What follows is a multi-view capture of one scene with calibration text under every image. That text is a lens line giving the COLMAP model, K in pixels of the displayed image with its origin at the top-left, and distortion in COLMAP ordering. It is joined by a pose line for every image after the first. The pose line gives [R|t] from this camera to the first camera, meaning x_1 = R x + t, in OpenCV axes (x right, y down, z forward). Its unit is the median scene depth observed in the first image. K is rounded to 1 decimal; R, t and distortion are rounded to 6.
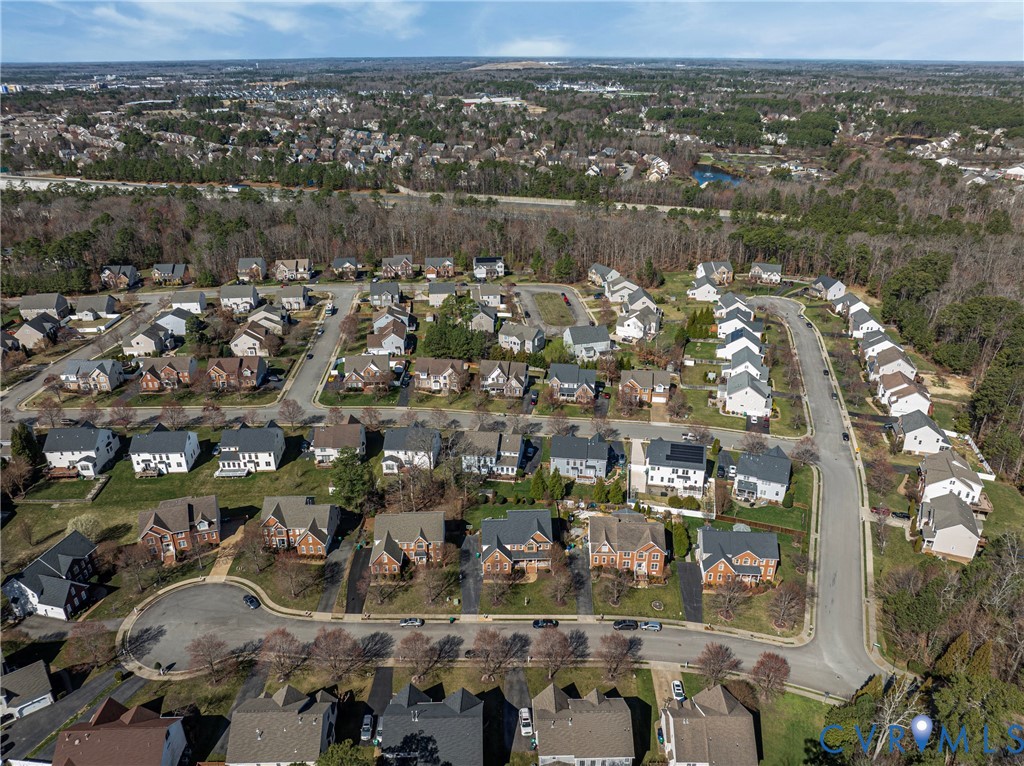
lens RADIAL K [[717.5, 0, 512.1], [0, 717.5, 382.0], [0, 0, 1]] dist [-0.044817, 0.018820]
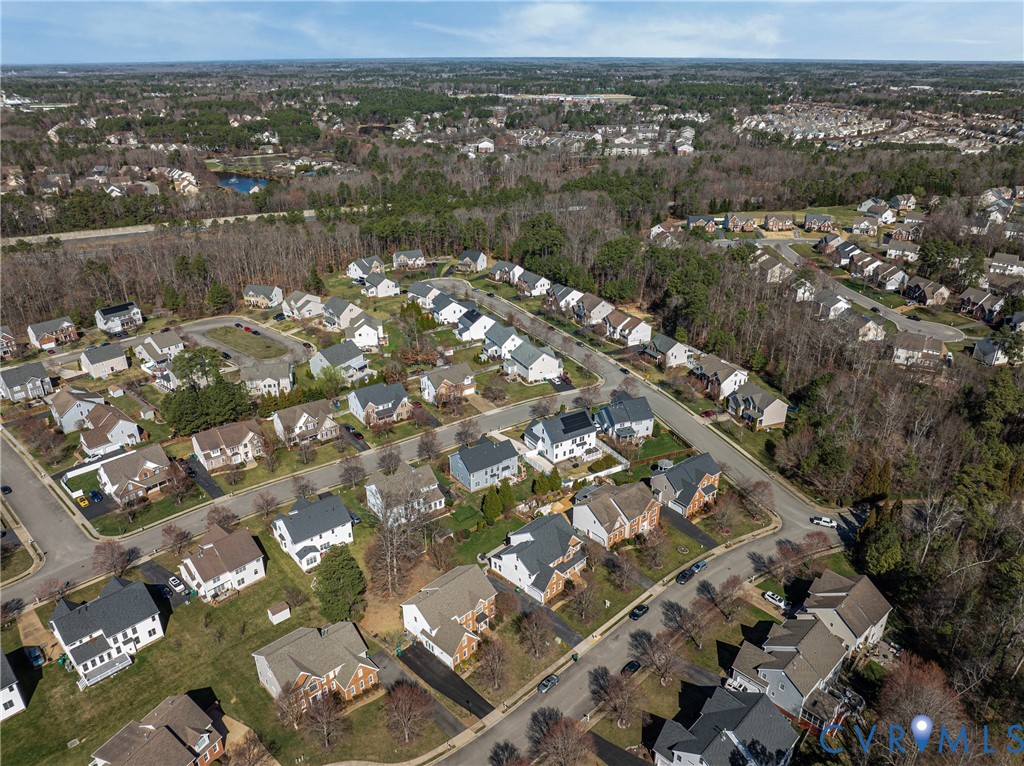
lens RADIAL K [[717.5, 0, 514.2], [0, 717.5, 380.9], [0, 0, 1]] dist [-0.044817, 0.018820]
pose [[0.729221, -0.286157, 0.621571, -0.375640], [0.288382, 0.952271, 0.100077, -0.073193], [-0.620541, 0.106272, 0.776939, 0.185013]]
